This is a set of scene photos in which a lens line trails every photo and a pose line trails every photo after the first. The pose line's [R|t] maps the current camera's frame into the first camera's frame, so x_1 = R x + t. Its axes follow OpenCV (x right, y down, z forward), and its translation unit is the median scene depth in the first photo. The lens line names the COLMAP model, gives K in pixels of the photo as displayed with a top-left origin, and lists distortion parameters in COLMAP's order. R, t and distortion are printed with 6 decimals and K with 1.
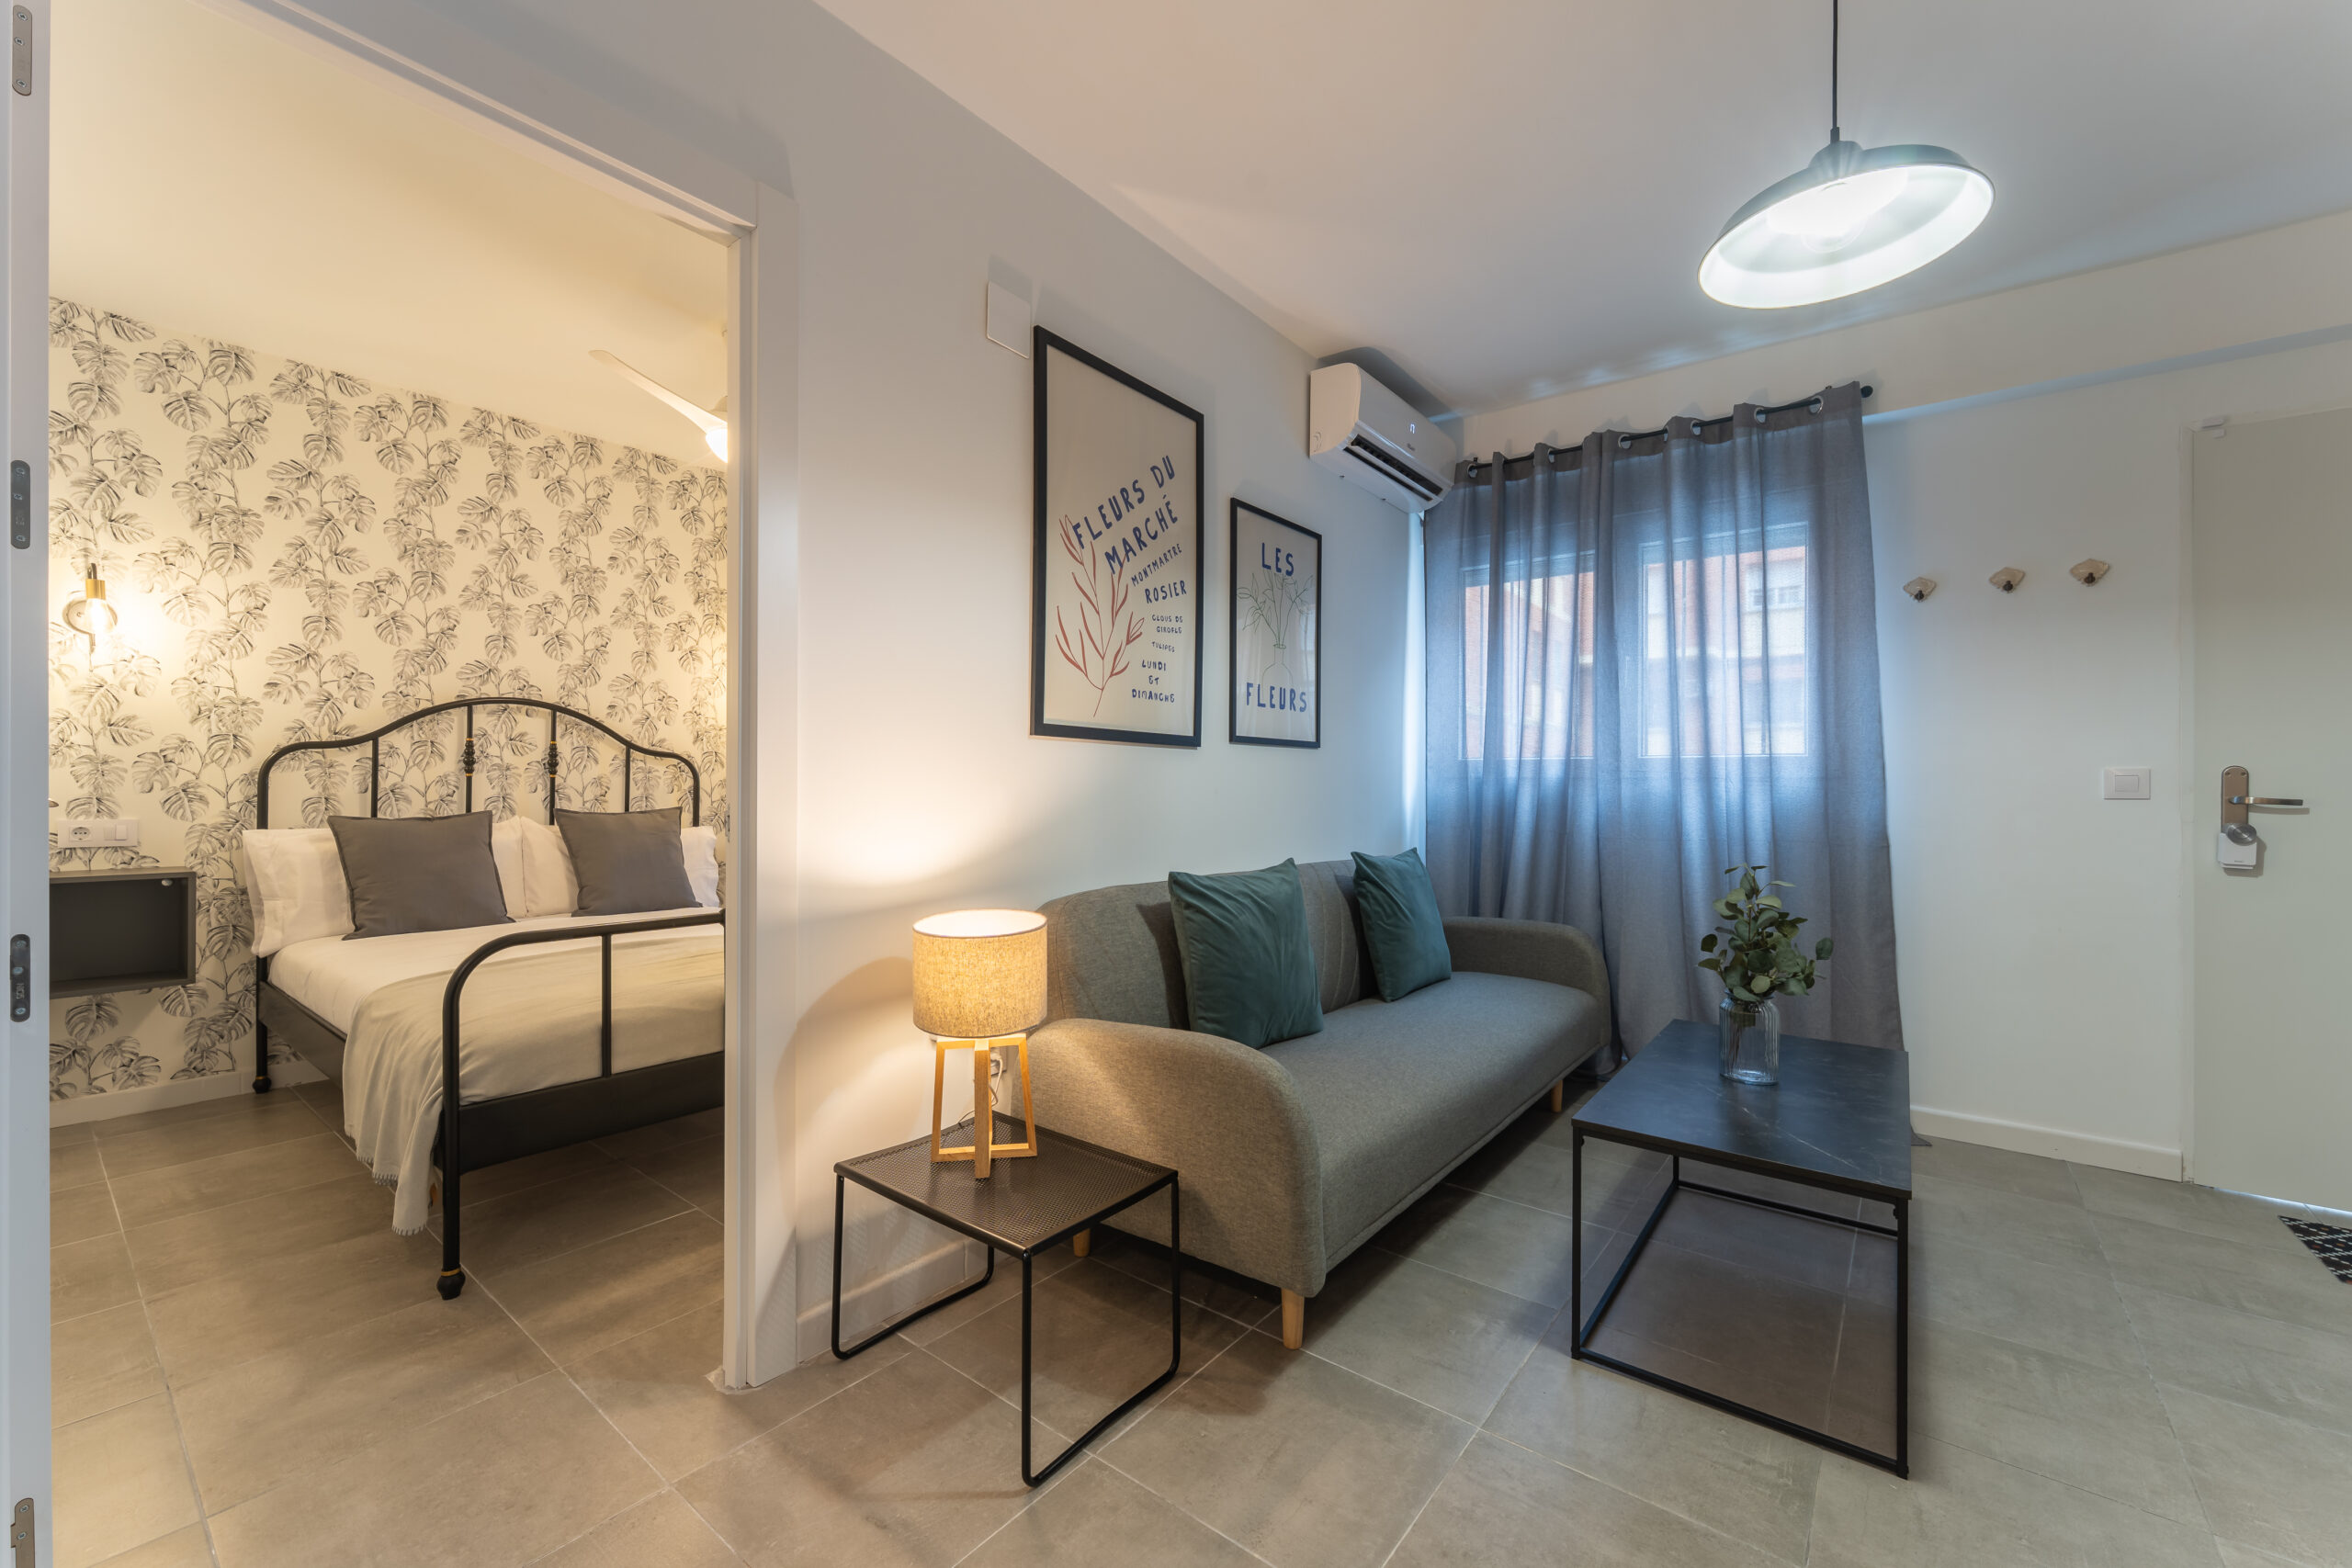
lens RADIAL K [[943.8, 0, 1176.0], [0, 943.8, 793.9], [0, 0, 1]] dist [0.000646, 0.000631]
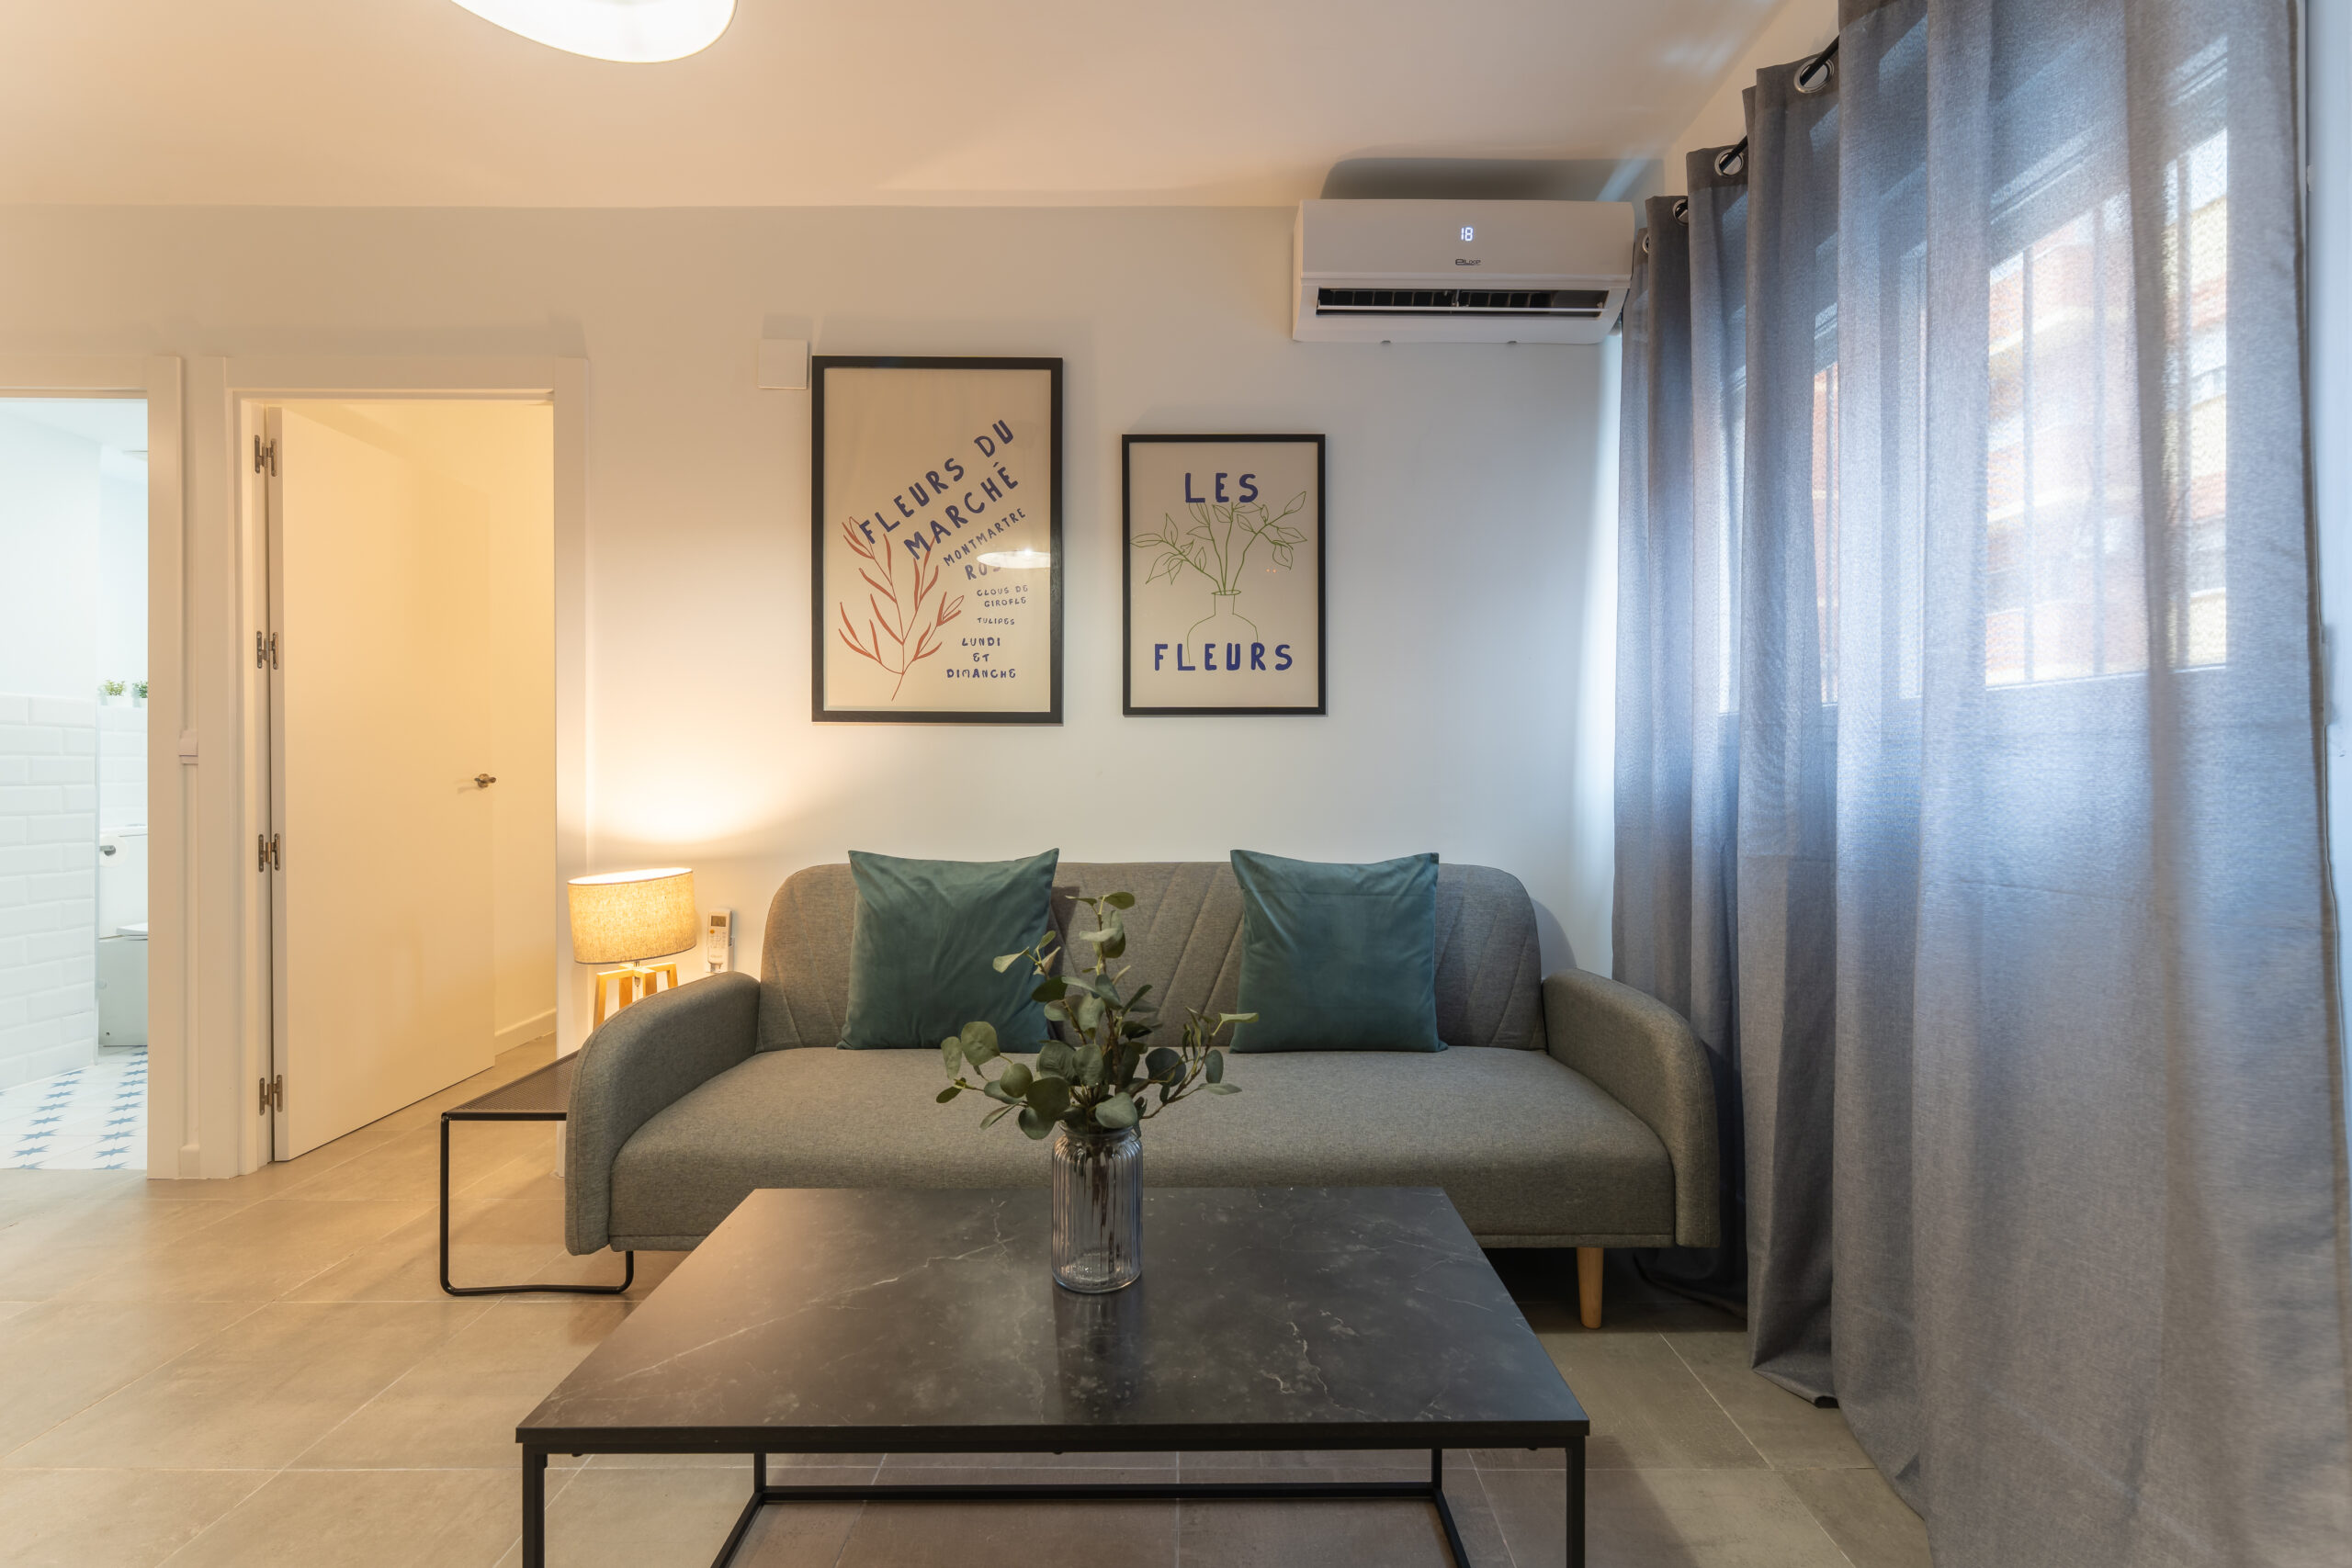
lens RADIAL K [[930.6, 0, 1164.9], [0, 930.6, 800.1], [0, 0, 1]] dist [-0.000523, 0.000356]
pose [[0.625053, 0.016256, -0.780413, 0.860638], [-0.000373, 0.999789, 0.020526, 0.007722], [0.780582, -0.012539, 0.624928, 0.550877]]
